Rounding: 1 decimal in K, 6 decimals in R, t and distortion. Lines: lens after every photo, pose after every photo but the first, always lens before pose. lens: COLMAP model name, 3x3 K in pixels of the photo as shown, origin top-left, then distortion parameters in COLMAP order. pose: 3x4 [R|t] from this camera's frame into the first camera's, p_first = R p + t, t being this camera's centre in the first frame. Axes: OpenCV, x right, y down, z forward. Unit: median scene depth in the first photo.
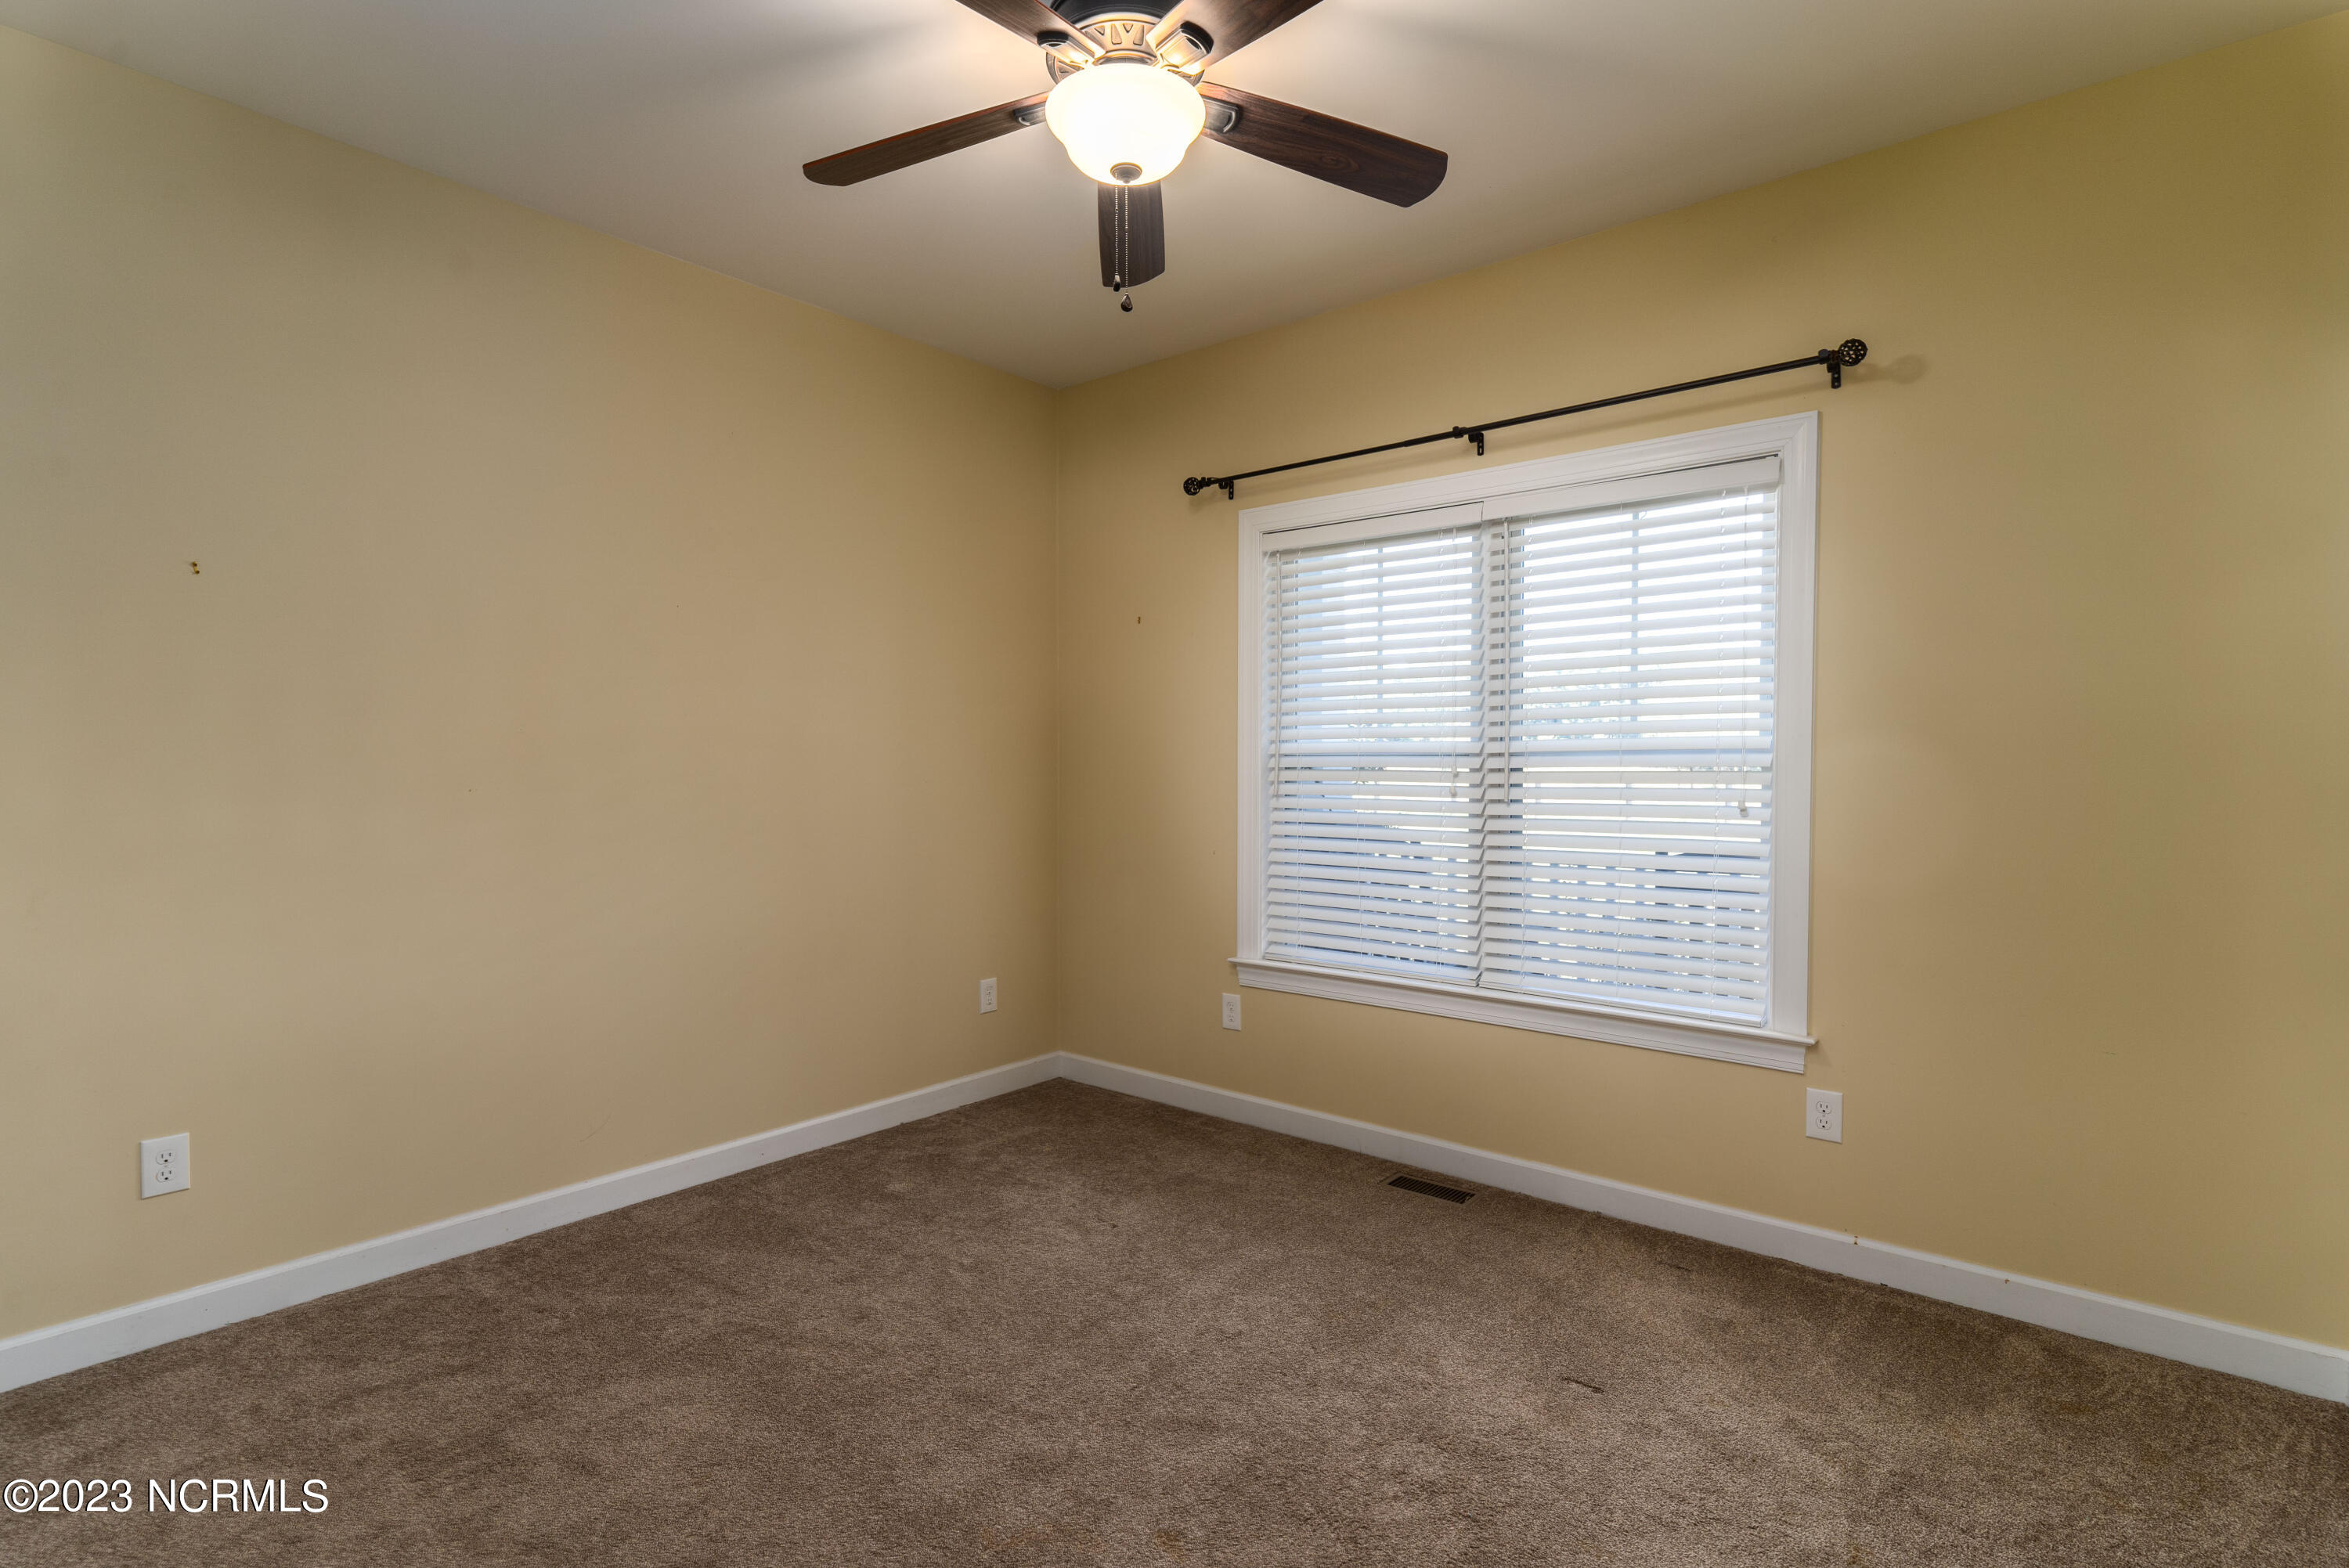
lens RADIAL K [[1180.1, 0, 1165.4], [0, 1180.1, 782.4], [0, 0, 1]] dist [0.010502, -0.000002]
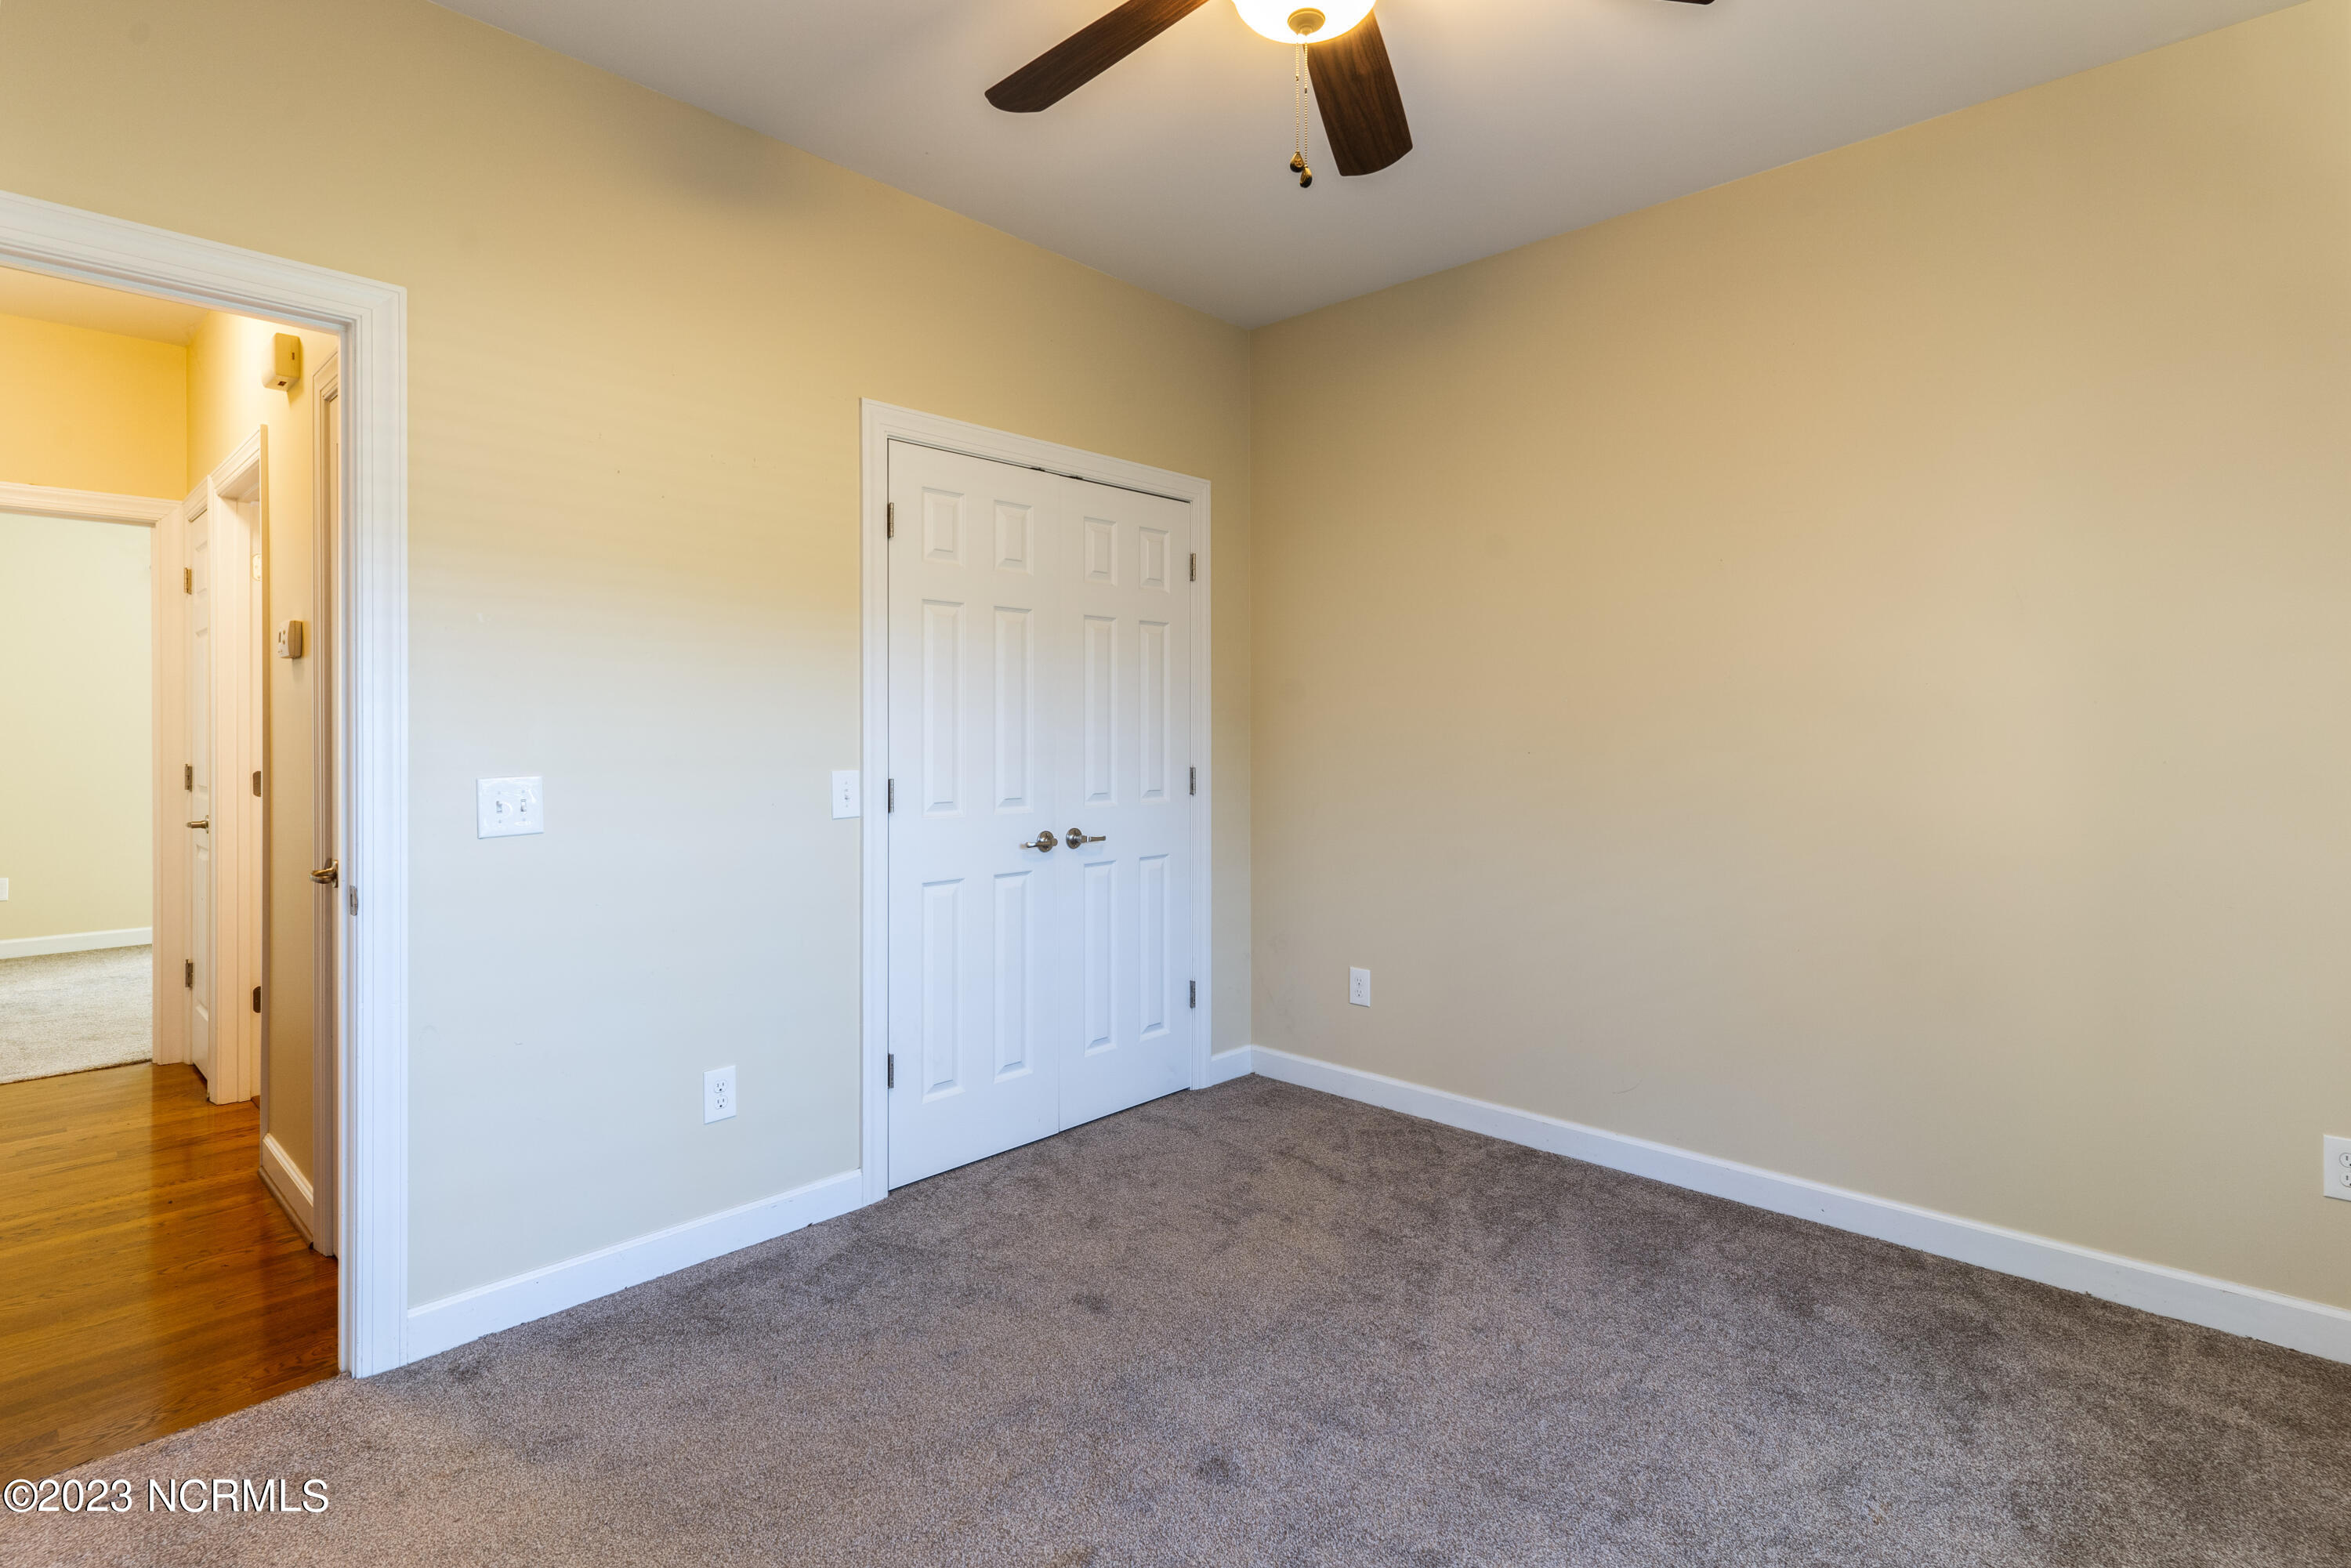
lens RADIAL K [[1129.3, 0, 1164.1], [0, 1129.3, 737.7], [0, 0, 1]] dist [0.000061, -0.000202]
pose [[-0.050838, 0.009462, -0.998662, 0.560137], [-0.027013, 0.999576, 0.010846, -0.012325], [0.998342, 0.027528, -0.050560, 0.694146]]
